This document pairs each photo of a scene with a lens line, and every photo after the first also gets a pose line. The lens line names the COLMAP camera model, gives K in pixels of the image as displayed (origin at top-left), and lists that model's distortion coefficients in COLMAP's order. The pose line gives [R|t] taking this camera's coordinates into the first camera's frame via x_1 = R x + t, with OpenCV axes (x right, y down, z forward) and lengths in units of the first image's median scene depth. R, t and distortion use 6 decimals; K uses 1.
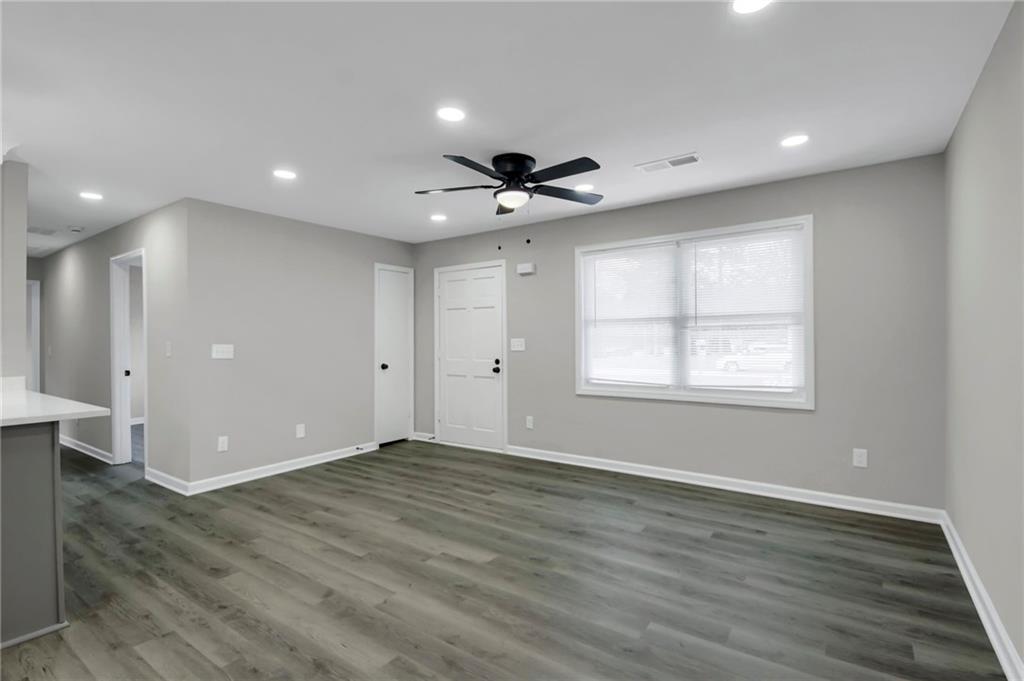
lens RADIAL K [[481.7, 0, 512.0], [0, 481.7, 335.7], [0, 0, 1]] dist [0.020649, -0.025101]
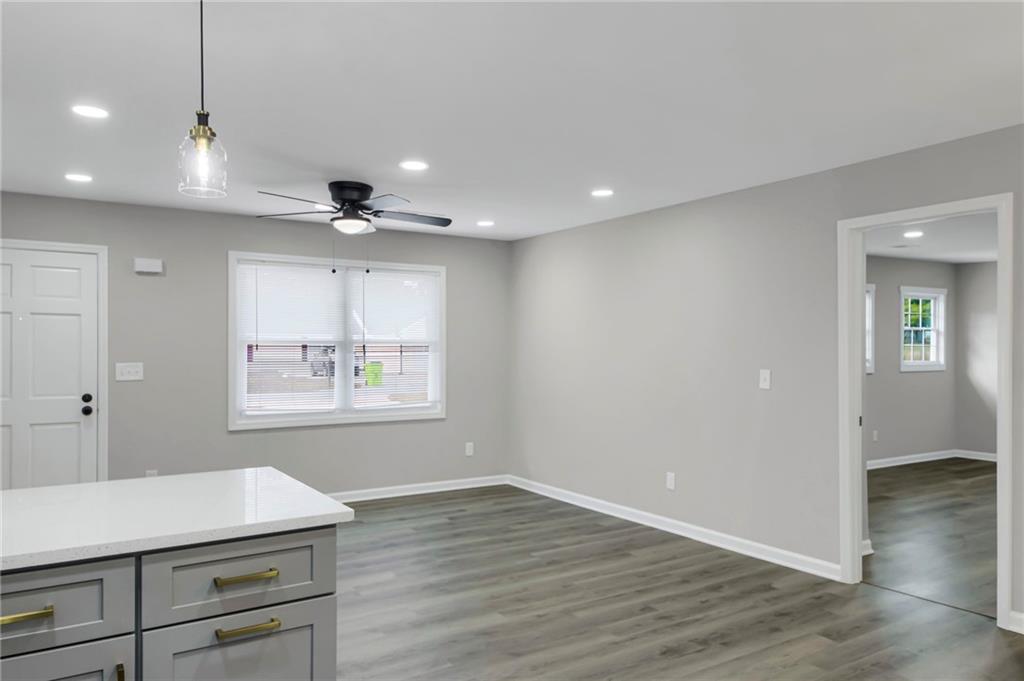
lens RADIAL K [[726.9, 0, 512.0], [0, 726.9, 340.5], [0, 0, 1]] dist [0.043167, -0.001217]
pose [[0.366632, 0.018916, 0.930174, -1.105059], [-0.013032, 0.999800, -0.015196, -0.025409], [-0.930275, -0.006551, 0.366806, 0.125019]]
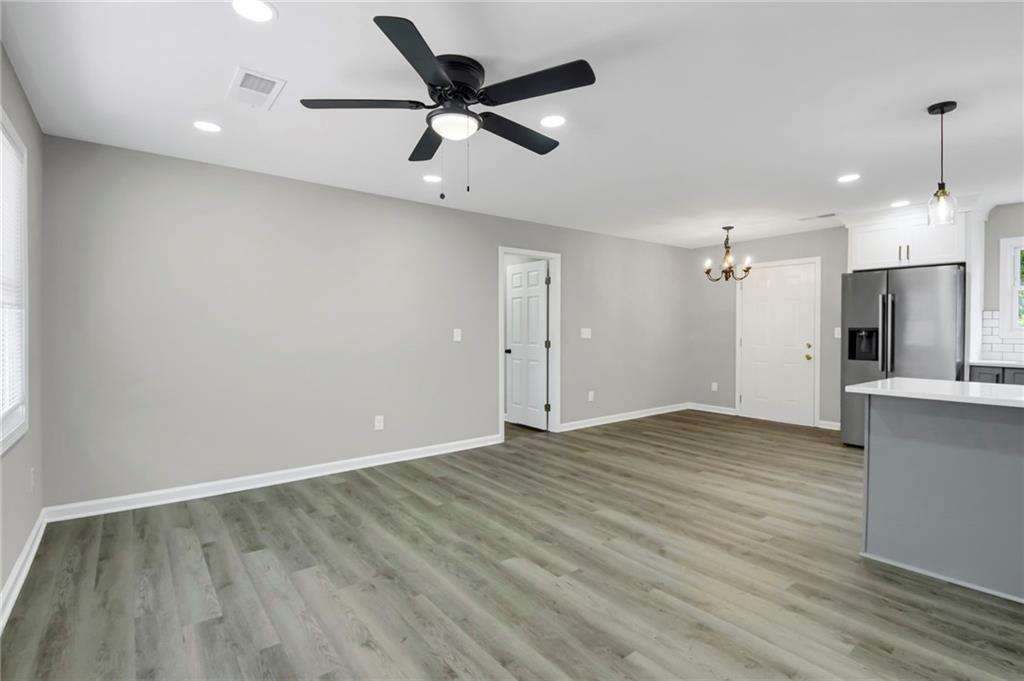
lens RADIAL K [[481.7, 0, 512.0], [0, 481.7, 335.7], [0, 0, 1]] dist [0.020649, -0.025101]
pose [[-0.955332, -0.000502, 0.295534, -0.249634], [0.000790, 0.999991, 0.004250, 0.012475], [-0.295533, 0.004293, -0.955323, 1.443489]]
